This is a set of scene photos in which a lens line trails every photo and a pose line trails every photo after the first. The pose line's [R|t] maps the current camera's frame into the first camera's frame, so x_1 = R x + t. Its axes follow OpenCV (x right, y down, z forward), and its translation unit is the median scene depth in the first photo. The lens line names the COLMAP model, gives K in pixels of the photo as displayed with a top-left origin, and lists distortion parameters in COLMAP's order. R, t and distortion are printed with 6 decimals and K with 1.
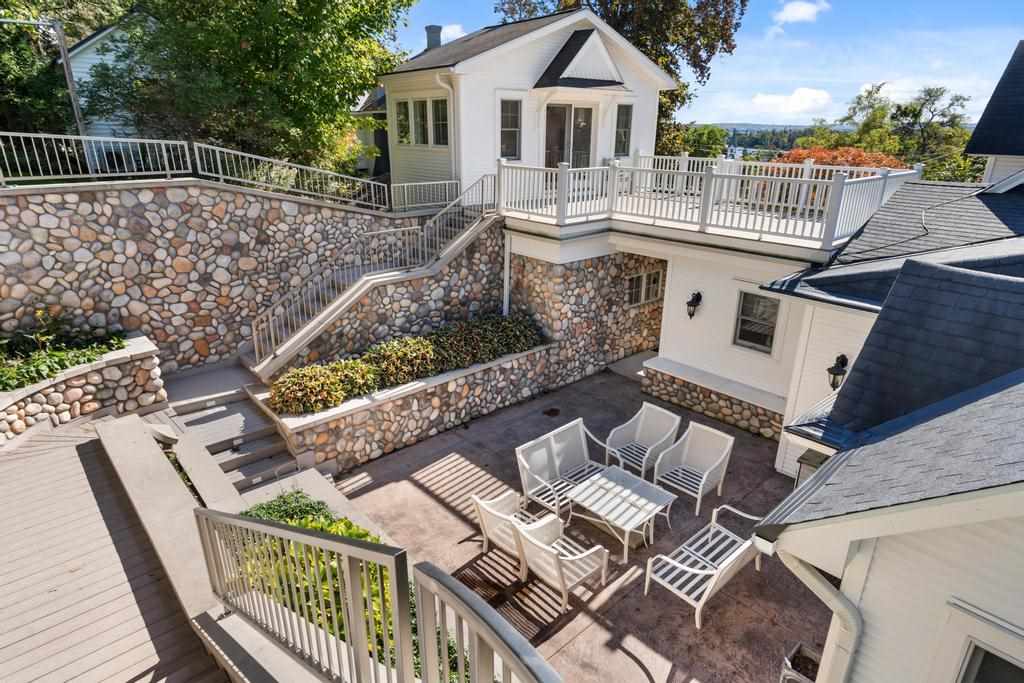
lens RADIAL K [[578.0, 0, 505.4], [0, 578.0, 344.9], [0, 0, 1]] dist [-0.007215, -0.000904]
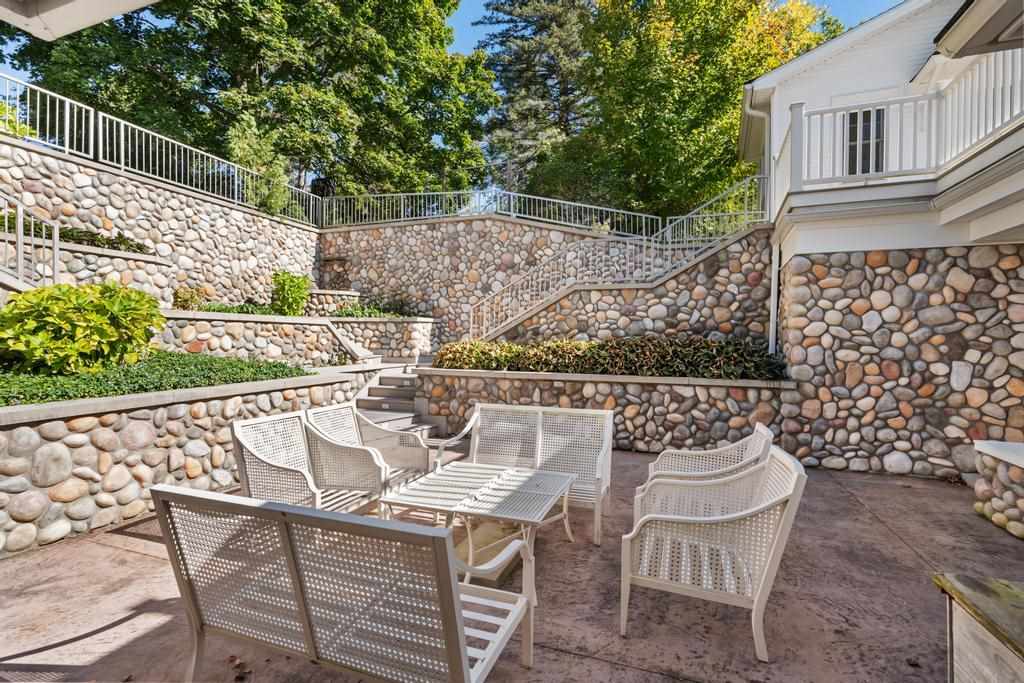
lens RADIAL K [[482.2, 0, 515.0], [0, 482.2, 340.2], [0, 0, 1]] dist [-0.010776, 0.001095]
pose [[0.476618, 0.002817, -0.879106, 0.440651], [-0.315276, 0.934022, -0.167938, 0.147834], [0.820631, 0.357204, 0.446060, 0.567428]]
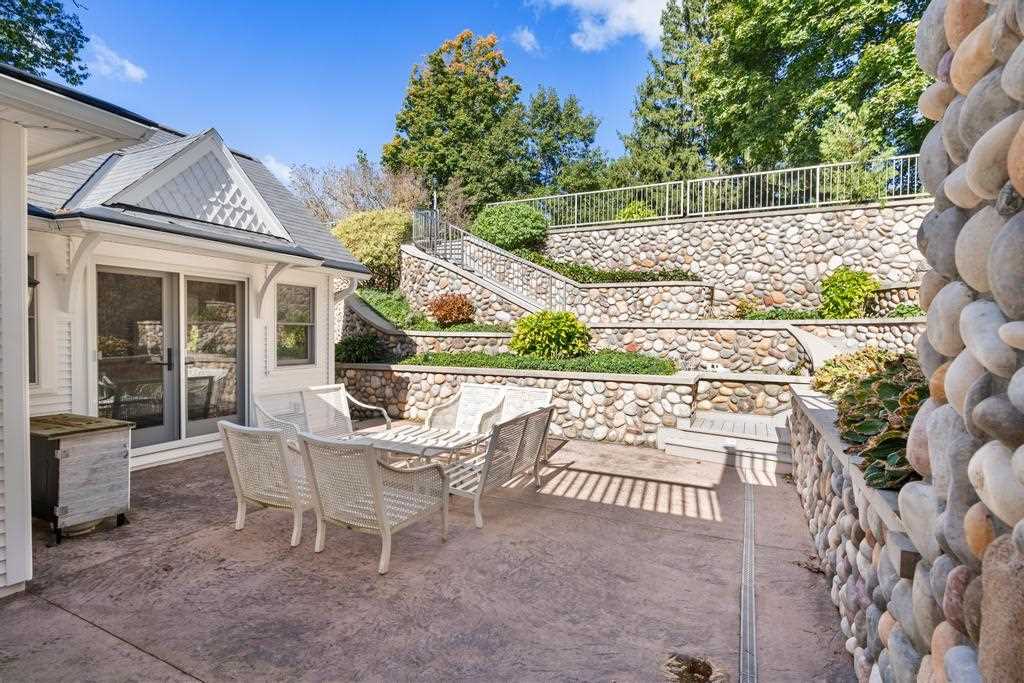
lens RADIAL K [[503.6, 0, 509.3], [0, 503.6, 342.9], [0, 0, 1]] dist [0.002498, 0.000329]
pose [[-0.926544, -0.009475, -0.376067, 0.252795], [-0.148774, 0.927413, 0.343179, -0.092440], [0.345517, 0.373919, -0.860699, 1.178762]]
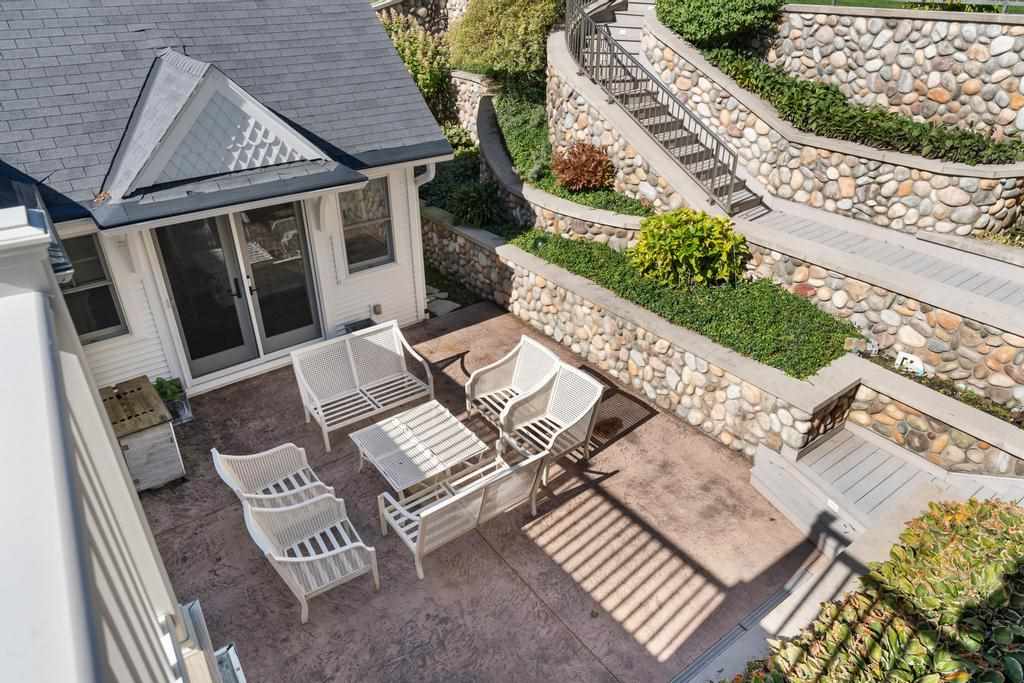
lens RADIAL K [[672.9, 0, 513.9], [0, 672.9, 333.0], [0, 0, 1]] dist [0.010116, 0.005643]
pose [[-0.996241, -0.044910, 0.074077, 0.004602], [0.028067, 0.641655, 0.766479, -0.391222], [-0.081954, 0.765677, -0.637983, 1.071484]]
